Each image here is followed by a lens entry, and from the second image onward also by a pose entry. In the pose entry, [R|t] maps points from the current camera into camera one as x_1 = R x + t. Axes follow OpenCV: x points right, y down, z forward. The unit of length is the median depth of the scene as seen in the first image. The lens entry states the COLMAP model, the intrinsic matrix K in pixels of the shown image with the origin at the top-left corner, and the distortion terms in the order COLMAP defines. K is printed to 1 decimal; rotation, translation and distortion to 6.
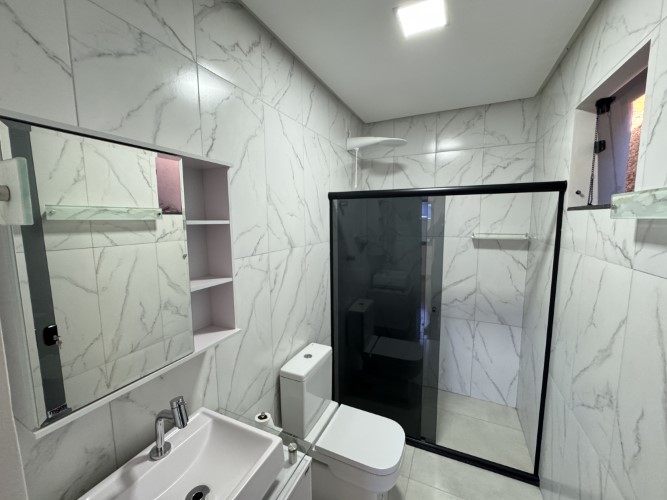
lens RADIAL K [[268.1, 0, 333.5], [0, 268.1, 250.0], [0, 0, 1]] dist [-0.003346, 0.000320]
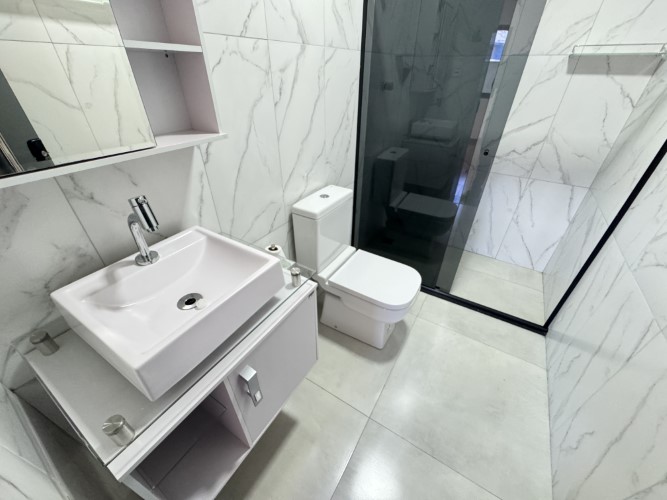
lens RADIAL K [[268.1, 0, 333.5], [0, 268.1, 250.0], [0, 0, 1]] dist [-0.003346, 0.000320]
pose [[0.992577, 0.081043, -0.090684, 0.026881], [-0.030657, 0.888275, 0.458288, 0.140928], [0.117693, -0.452106, 0.884166, 0.137898]]
